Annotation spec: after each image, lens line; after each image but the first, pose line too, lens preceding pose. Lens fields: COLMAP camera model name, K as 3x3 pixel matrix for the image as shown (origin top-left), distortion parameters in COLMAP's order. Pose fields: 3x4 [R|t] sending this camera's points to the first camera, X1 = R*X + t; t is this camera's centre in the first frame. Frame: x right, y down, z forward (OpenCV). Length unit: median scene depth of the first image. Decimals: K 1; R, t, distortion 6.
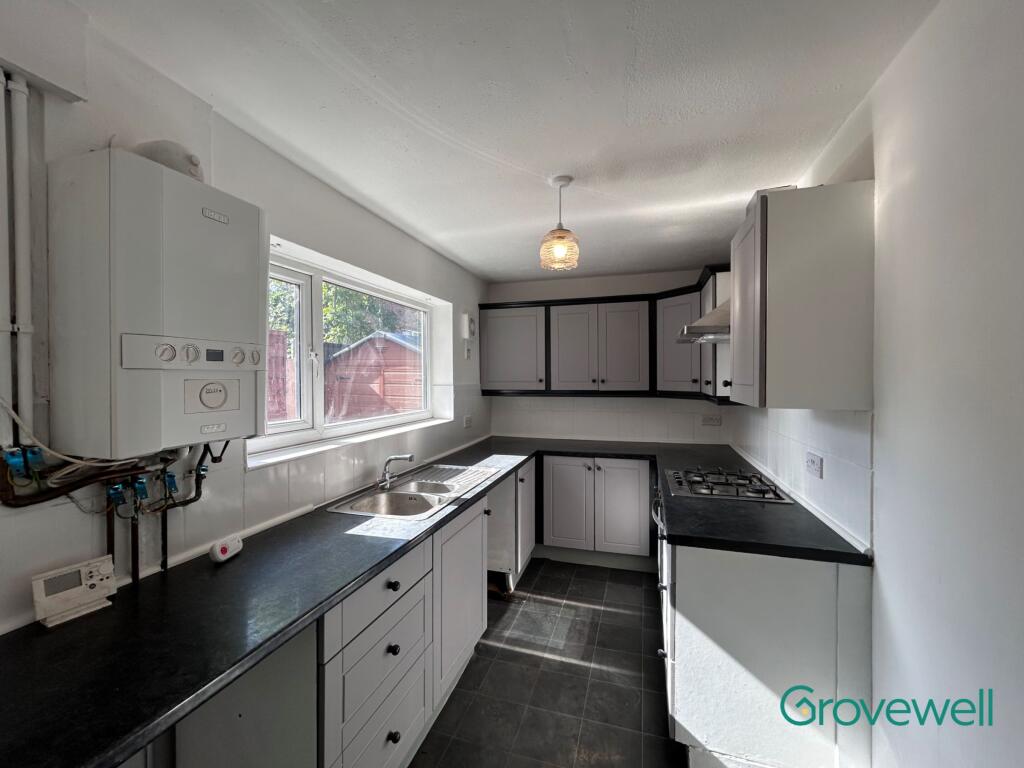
lens RADIAL K [[415.7, 0, 512.0], [0, 415.7, 384.0], [0, 0, 1]] dist [-0.001422, 0.000507]
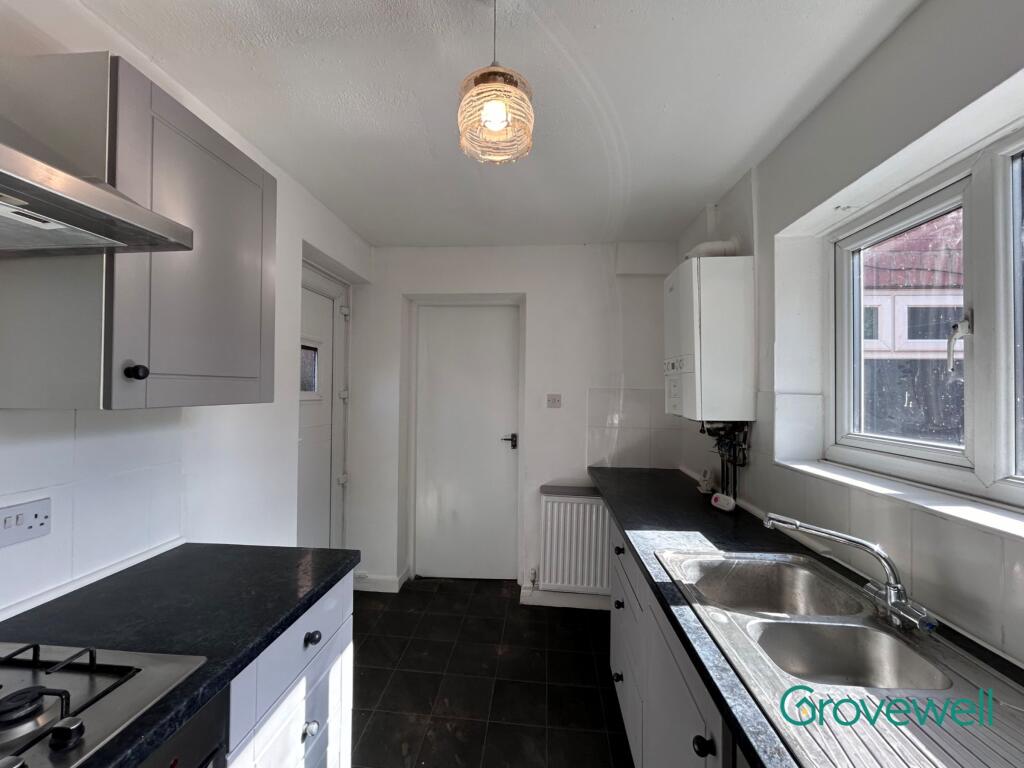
lens RADIAL K [[415.7, 0, 512.0], [0, 415.7, 384.0], [0, 0, 1]] dist [-0.001422, 0.000507]
pose [[-0.974994, -0.008046, -0.222084, 0.136957], [-0.007652, 0.999967, -0.002631, 0.006837], [0.222098, -0.000866, -0.975024, 1.004185]]
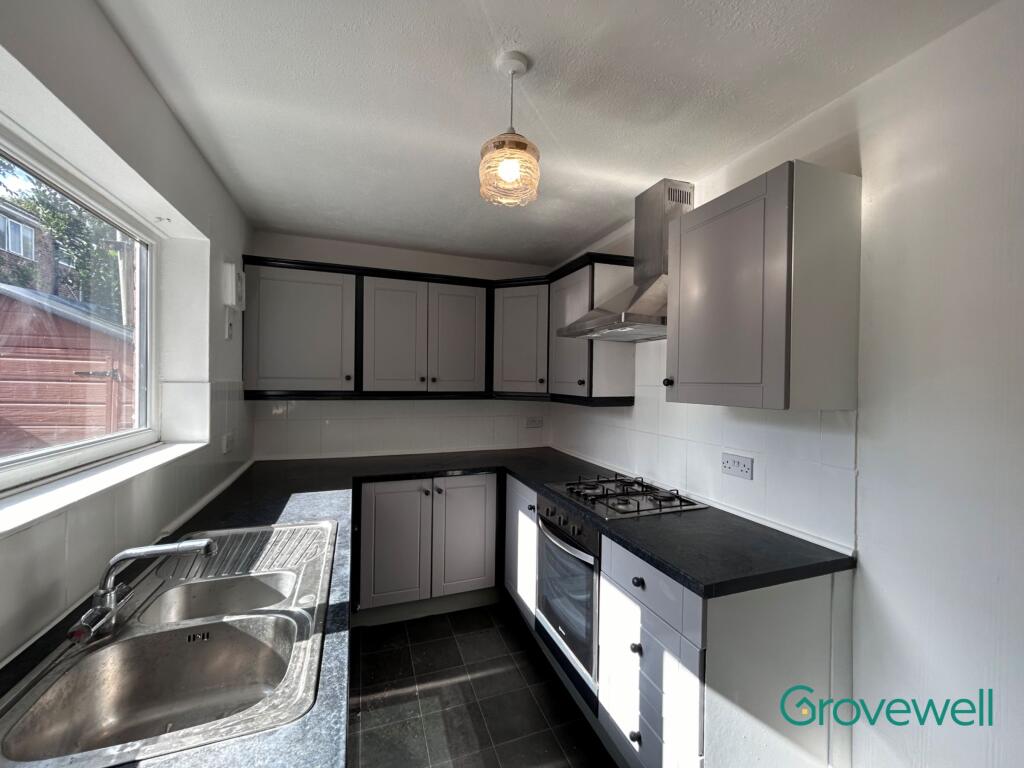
lens RADIAL K [[415.7, 0, 512.0], [0, 415.7, 384.0], [0, 0, 1]] dist [-0.001422, 0.000507]
pose [[0.794658, 0.011000, 0.606957, -0.177417], [-0.007665, 0.999938, -0.008087, 0.007725], [-0.607008, 0.001774, 0.794693, 0.327536]]
